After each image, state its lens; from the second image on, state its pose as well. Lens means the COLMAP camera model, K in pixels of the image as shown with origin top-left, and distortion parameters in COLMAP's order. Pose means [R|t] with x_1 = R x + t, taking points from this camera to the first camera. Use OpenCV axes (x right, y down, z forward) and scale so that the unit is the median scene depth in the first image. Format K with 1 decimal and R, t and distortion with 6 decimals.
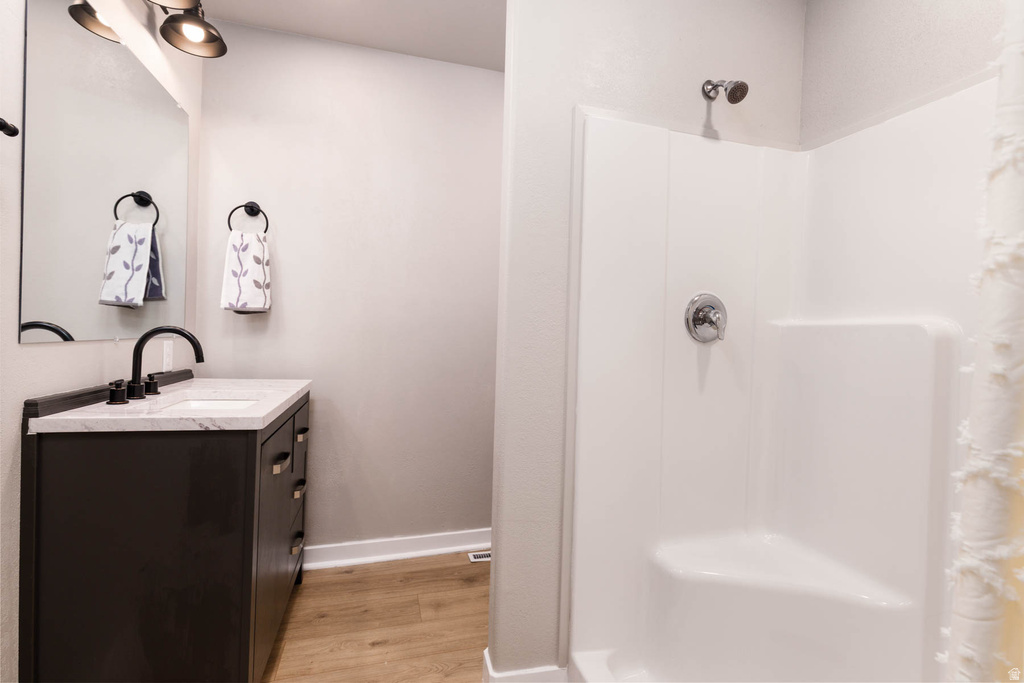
lens RADIAL K [[458.3, 0, 511.8], [0, 458.3, 339.7], [0, 0, 1]] dist [0.009408, -0.002173]
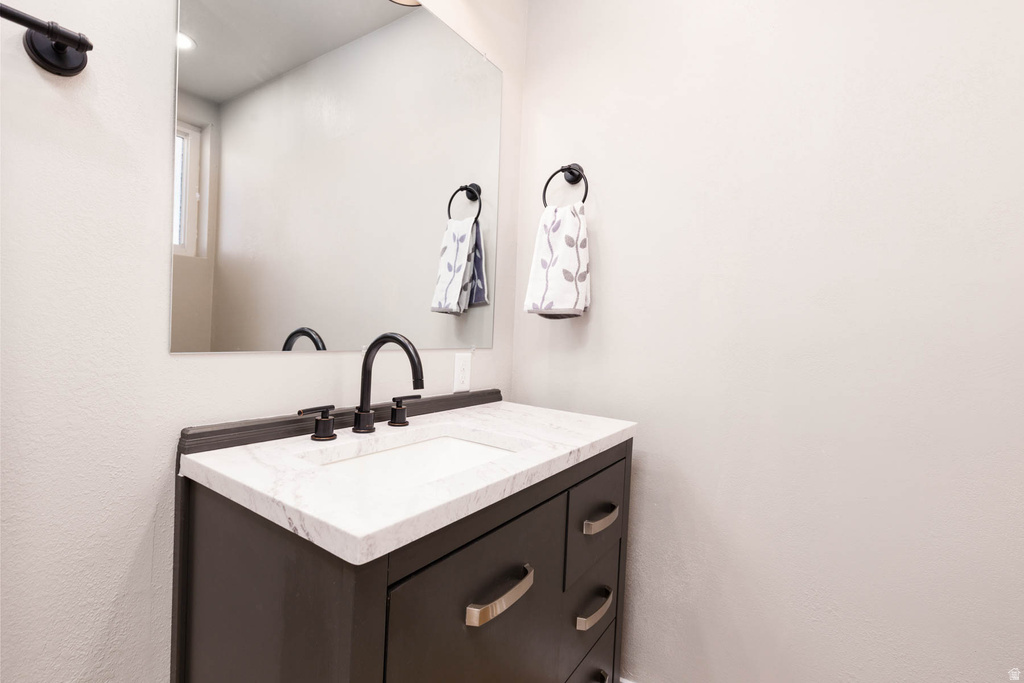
lens RADIAL K [[458.3, 0, 511.8], [0, 458.3, 339.7], [0, 0, 1]] dist [0.009408, -0.002173]
pose [[0.638809, 0.005704, -0.769345, -0.072405], [-0.028663, 0.999455, -0.016389, -0.009265], [0.768832, 0.032522, 0.638624, 0.503531]]
